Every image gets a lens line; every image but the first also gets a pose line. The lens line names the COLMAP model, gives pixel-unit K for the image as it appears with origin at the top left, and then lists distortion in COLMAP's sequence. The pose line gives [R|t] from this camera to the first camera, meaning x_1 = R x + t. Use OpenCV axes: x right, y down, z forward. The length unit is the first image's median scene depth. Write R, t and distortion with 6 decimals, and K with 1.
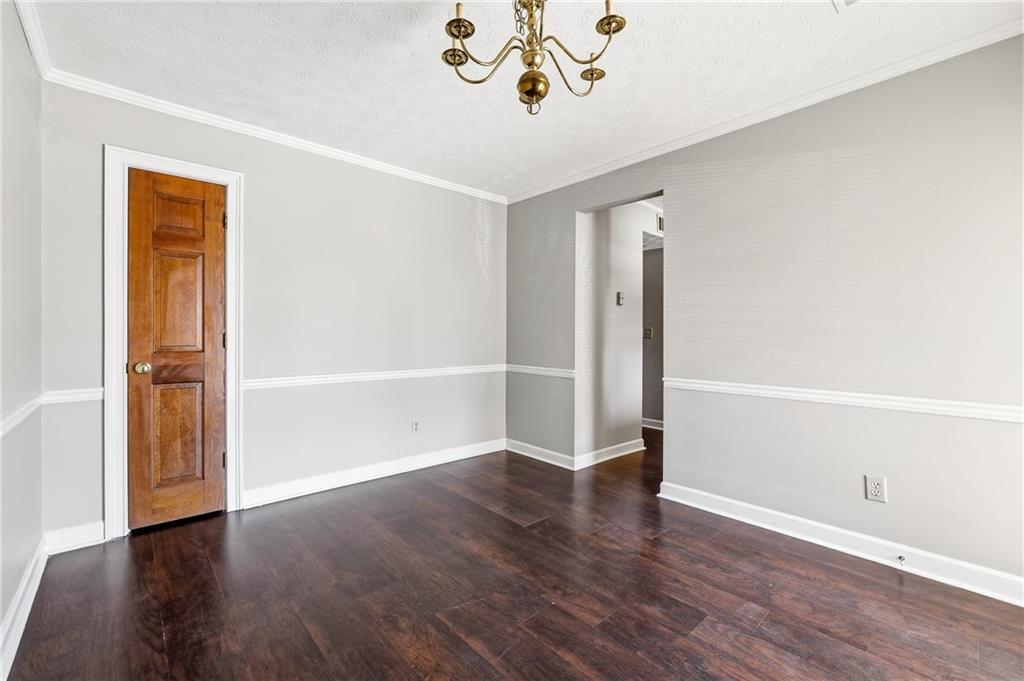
lens RADIAL K [[433.9, 0, 512.3], [0, 433.9, 336.3], [0, 0, 1]] dist [-0.000770, -0.000096]
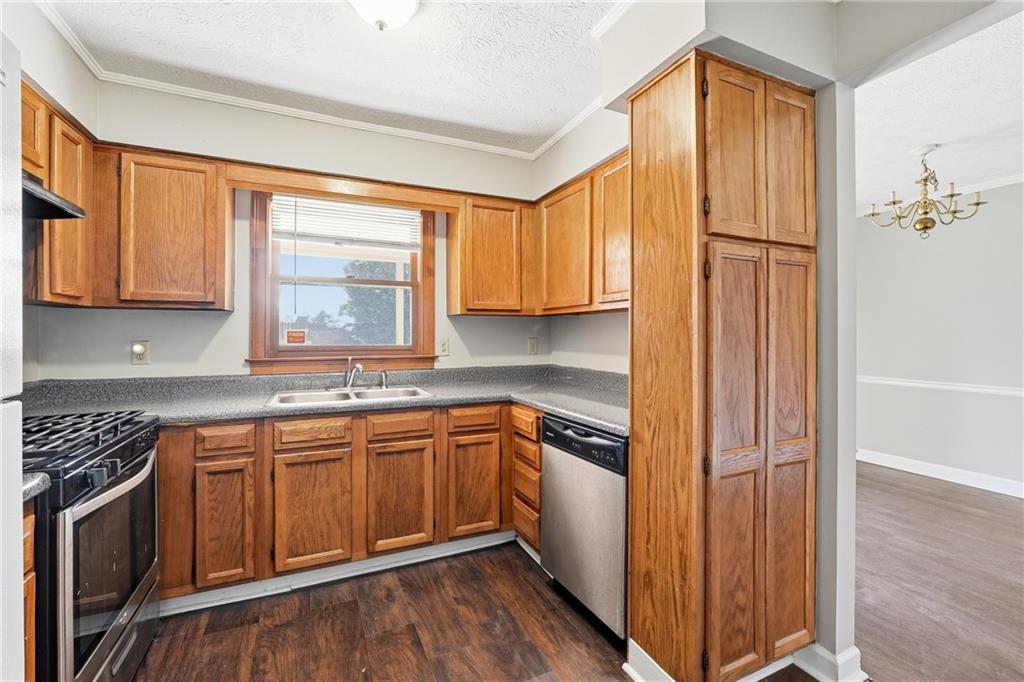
lens RADIAL K [[433.9, 0, 512.3], [0, 433.9, 336.8], [0, 0, 1]] dist [-0.000770, -0.000096]
pose [[-0.955155, -0.001855, 0.296101, 0.920354], [0.000638, 0.999965, 0.008322, -0.071384], [-0.296106, 0.008137, -0.955120, 2.528308]]
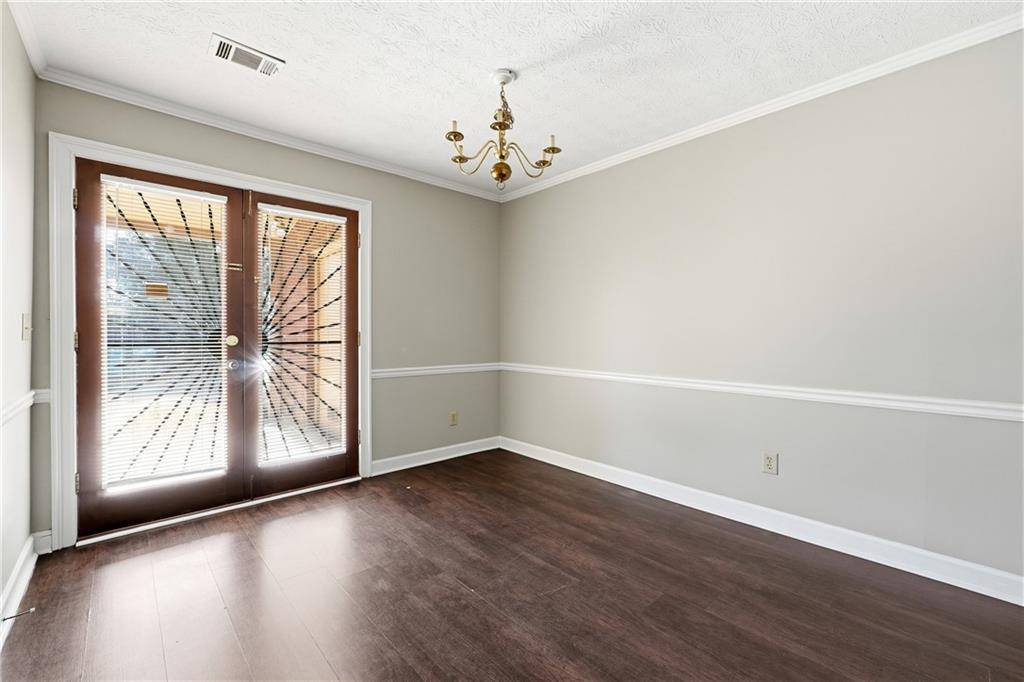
lens RADIAL K [[433.9, 0, 512.3], [0, 433.9, 336.8], [0, 0, 1]] dist [-0.000770, -0.000096]
pose [[-0.999963, -0.006088, -0.006131, 0.008731], [-0.006138, 0.999948, 0.008131, -0.001917], [0.006081, 0.008168, -0.999948, 1.893876]]
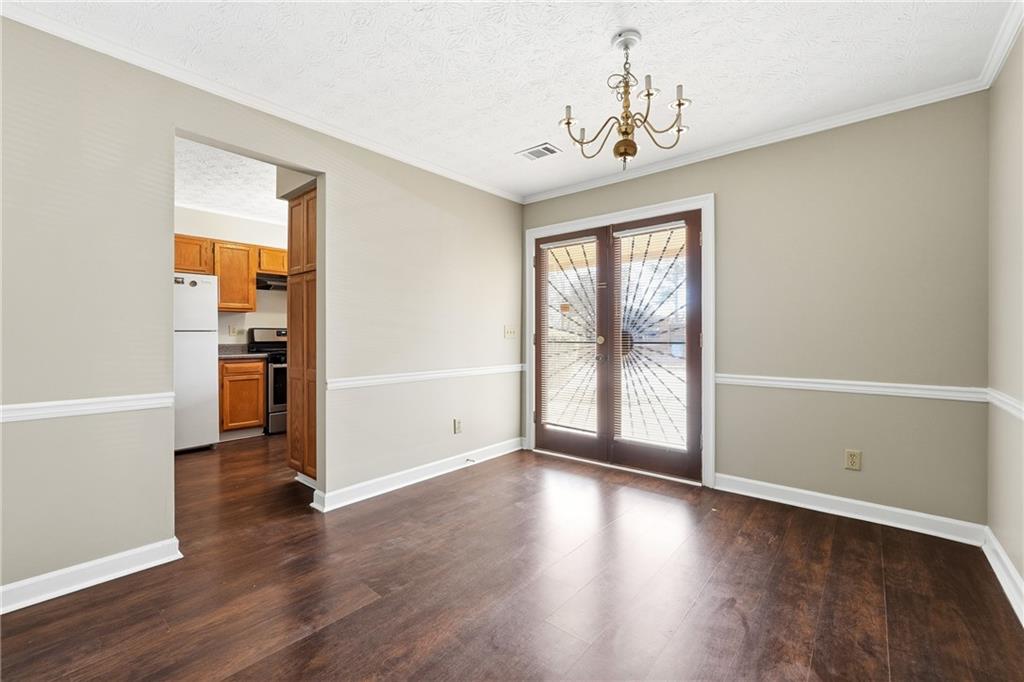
lens RADIAL K [[436.3, 0, 509.2], [0, 436.3, 329.0], [0, 0, 1]] dist [-0.000121, -0.000032]
pose [[-0.140935, 0.009621, 0.989972, -0.937787], [0.000570, 0.999953, -0.009637, -0.002112], [-0.990019, -0.000794, -0.140934, 1.147064]]
